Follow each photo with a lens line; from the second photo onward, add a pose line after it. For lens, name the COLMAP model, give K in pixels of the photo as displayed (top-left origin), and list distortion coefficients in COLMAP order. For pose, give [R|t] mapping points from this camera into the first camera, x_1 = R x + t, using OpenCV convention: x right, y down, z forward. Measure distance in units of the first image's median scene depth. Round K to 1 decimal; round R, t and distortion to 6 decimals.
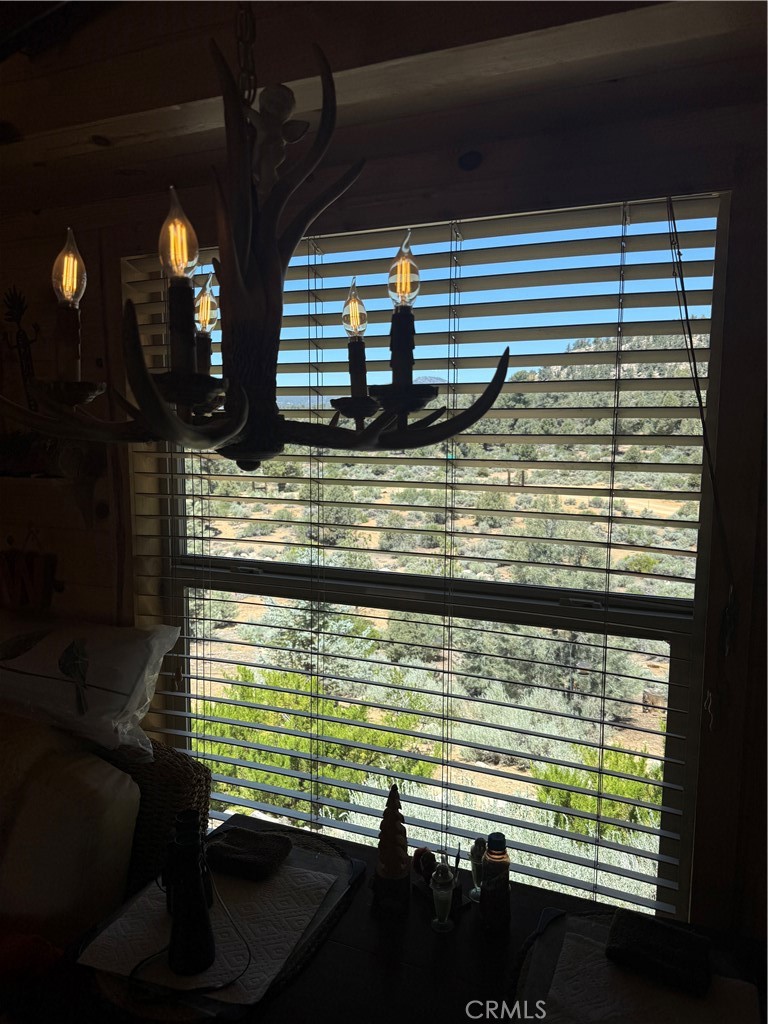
lens RADIAL K [[722.0, 0, 357.7], [0, 722.0, 499.0], [0, 0, 1]] dist [0.050743, -0.073868]
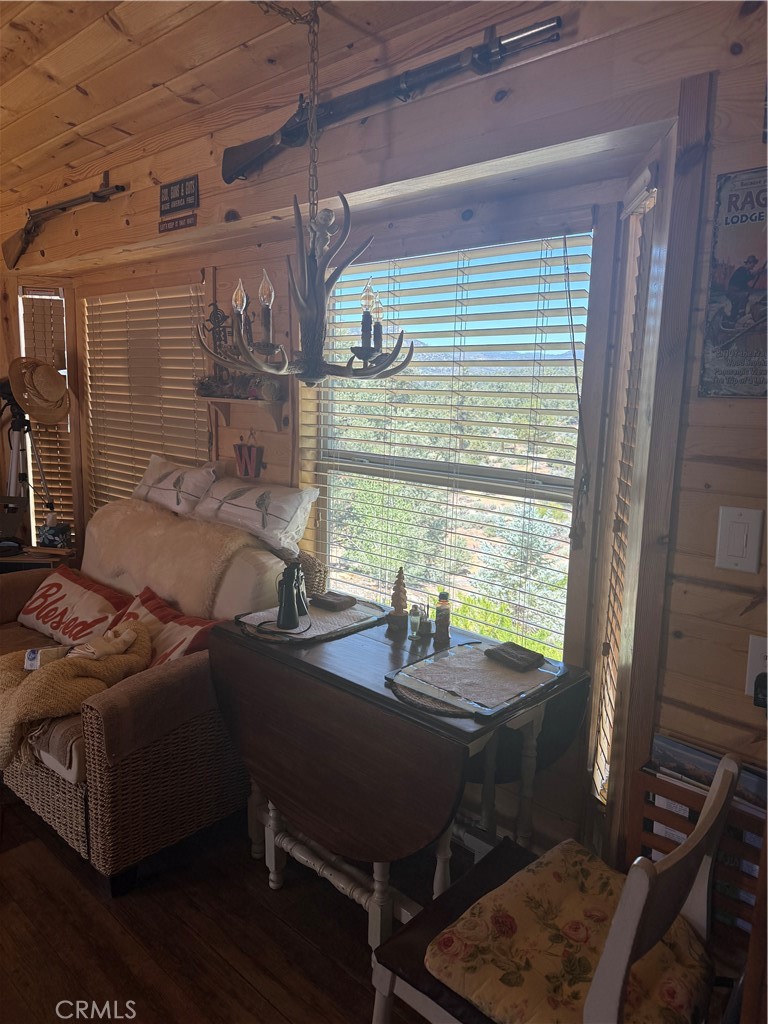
lens RADIAL K [[722.0, 0, 342.6], [0, 722.0, 509.1], [0, 0, 1]] dist [0.050743, -0.073868]
pose [[0.926140, 0.084880, -0.367506, 0.442222], [-0.060844, 0.995209, 0.076525, 0.090198], [0.372241, -0.048512, 0.926868, -0.575599]]
